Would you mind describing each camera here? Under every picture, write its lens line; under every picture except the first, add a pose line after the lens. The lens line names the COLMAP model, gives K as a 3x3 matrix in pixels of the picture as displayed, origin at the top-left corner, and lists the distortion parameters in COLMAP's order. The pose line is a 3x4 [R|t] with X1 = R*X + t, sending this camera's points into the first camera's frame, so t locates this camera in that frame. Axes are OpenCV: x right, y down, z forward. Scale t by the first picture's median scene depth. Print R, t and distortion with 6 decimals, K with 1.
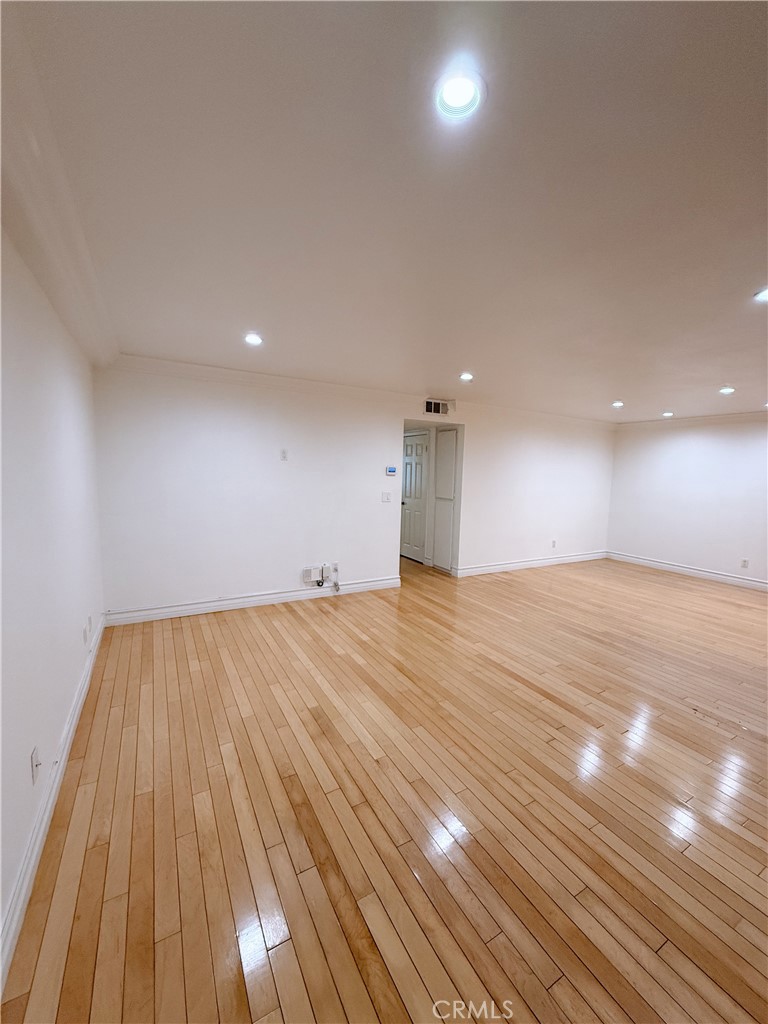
lens RADIAL K [[407.2, 0, 383.1], [0, 407.2, 507.9], [0, 0, 1]] dist [0.000538, -0.000821]
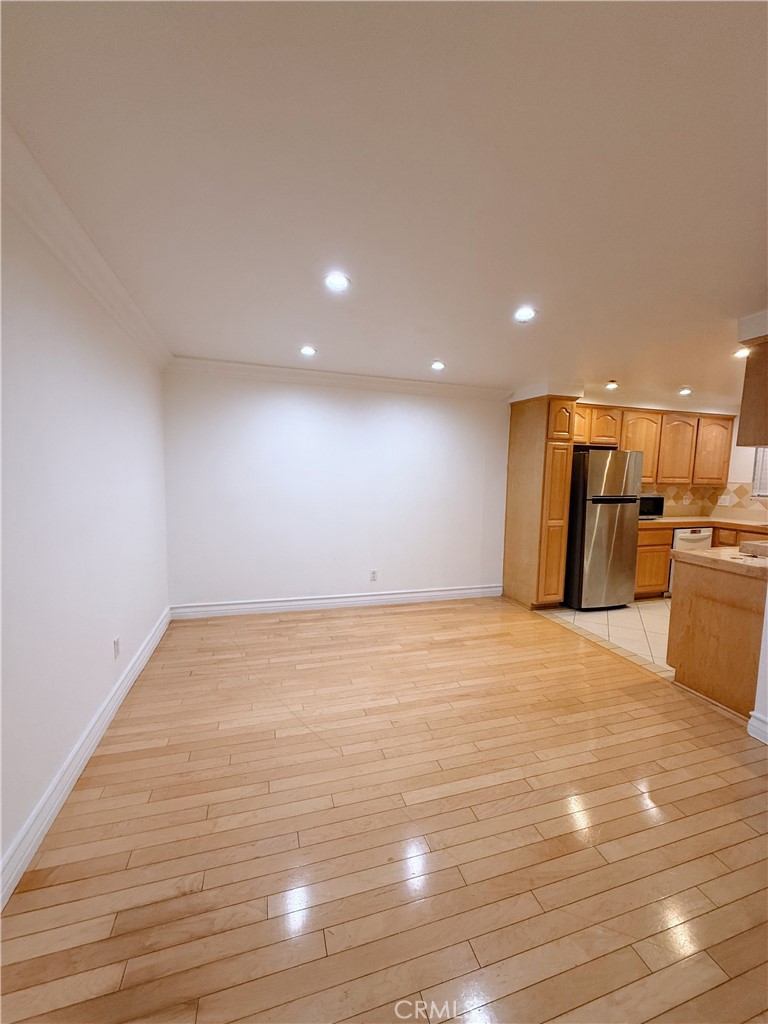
lens RADIAL K [[407.2, 0, 385.9], [0, 407.2, 511.0], [0, 0, 1]] dist [0.000538, -0.000821]
pose [[0.208776, -0.111967, 0.971533, 0.324915], [0.075114, 0.992326, 0.098222, -0.124399], [-0.975075, 0.052469, 0.215584, 1.667177]]
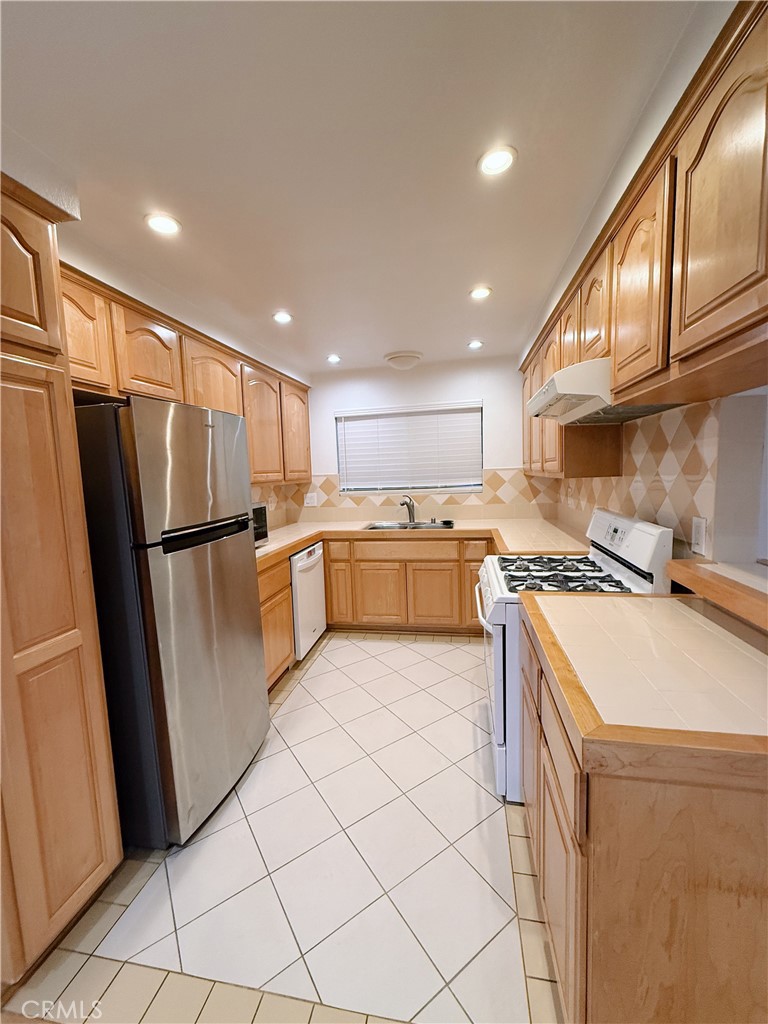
lens RADIAL K [[407.2, 0, 384.2], [0, 407.2, 510.5], [0, 0, 1]] dist [0.000538, -0.000821]
pose [[-0.761618, -0.060222, 0.645223, 1.441588], [0.079564, 0.979449, 0.185334, -0.073916], [-0.643124, 0.192491, -0.741174, 1.433521]]
